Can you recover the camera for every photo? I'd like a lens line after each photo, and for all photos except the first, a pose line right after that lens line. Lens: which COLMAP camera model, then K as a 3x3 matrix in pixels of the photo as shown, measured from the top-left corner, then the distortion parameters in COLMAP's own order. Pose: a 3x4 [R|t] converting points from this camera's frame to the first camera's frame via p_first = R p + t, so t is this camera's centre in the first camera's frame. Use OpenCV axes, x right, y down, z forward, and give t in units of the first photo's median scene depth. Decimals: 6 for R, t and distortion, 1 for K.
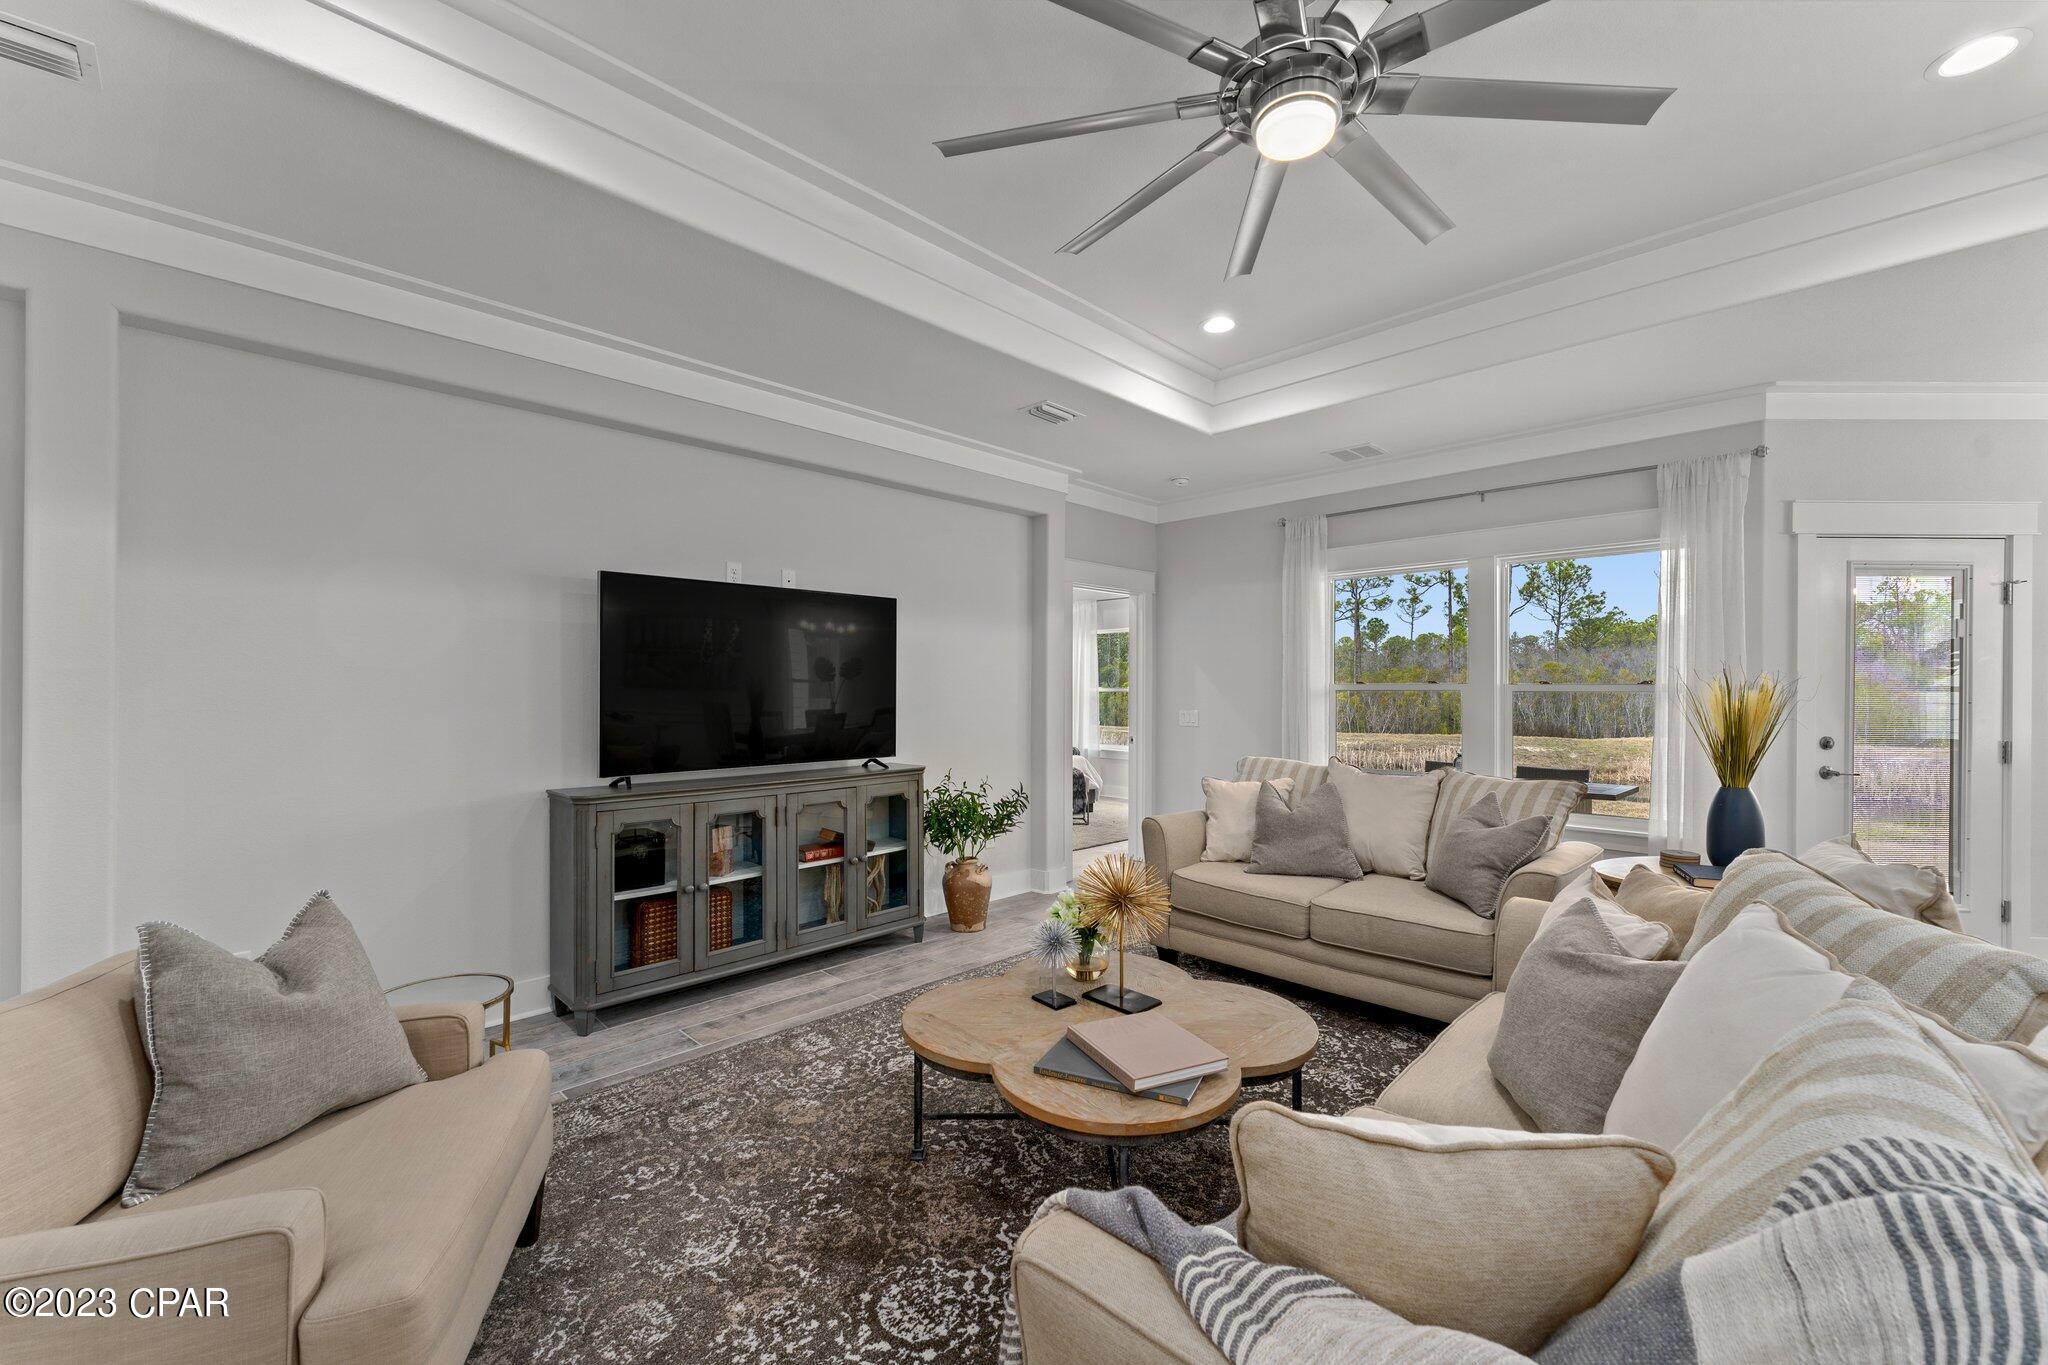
lens RADIAL K [[821.3, 0, 1024.9], [0, 821.3, 675.7], [0, 0, 1]] dist [0.003417, 0.000186]
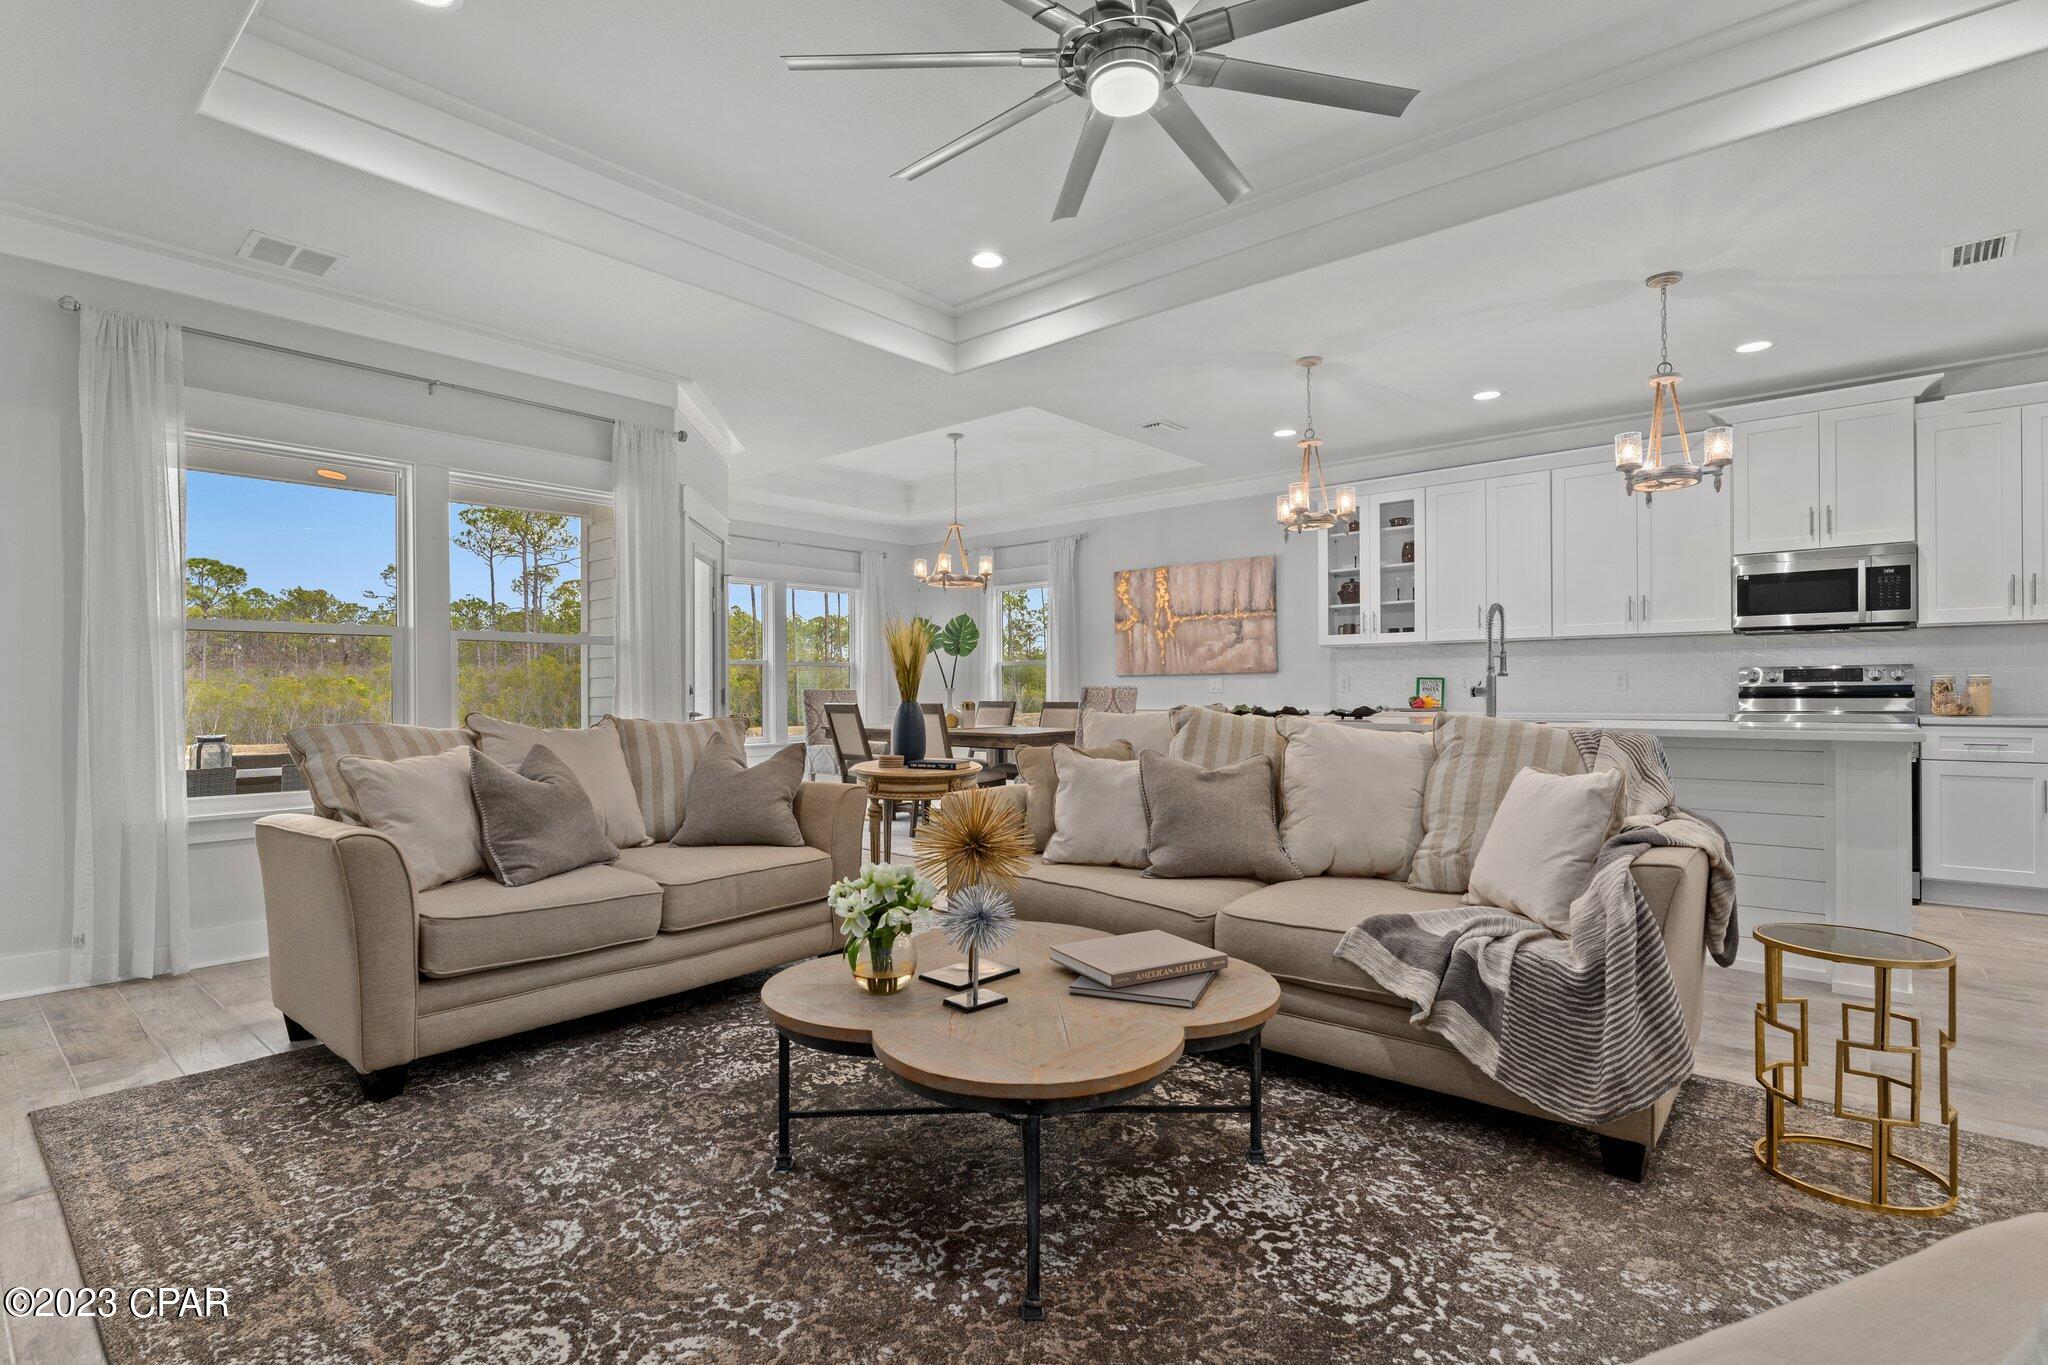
lens RADIAL K [[990.9, 0, 1004.0], [0, 990.9, 693.5], [0, 0, 1]] dist [-0.013685, -0.000240]
pose [[-0.060568, -0.000668, 0.998164, -0.536992], [-0.007519, 0.999972, 0.000213, 0.087903], [-0.998136, -0.007492, -0.060572, 0.683514]]
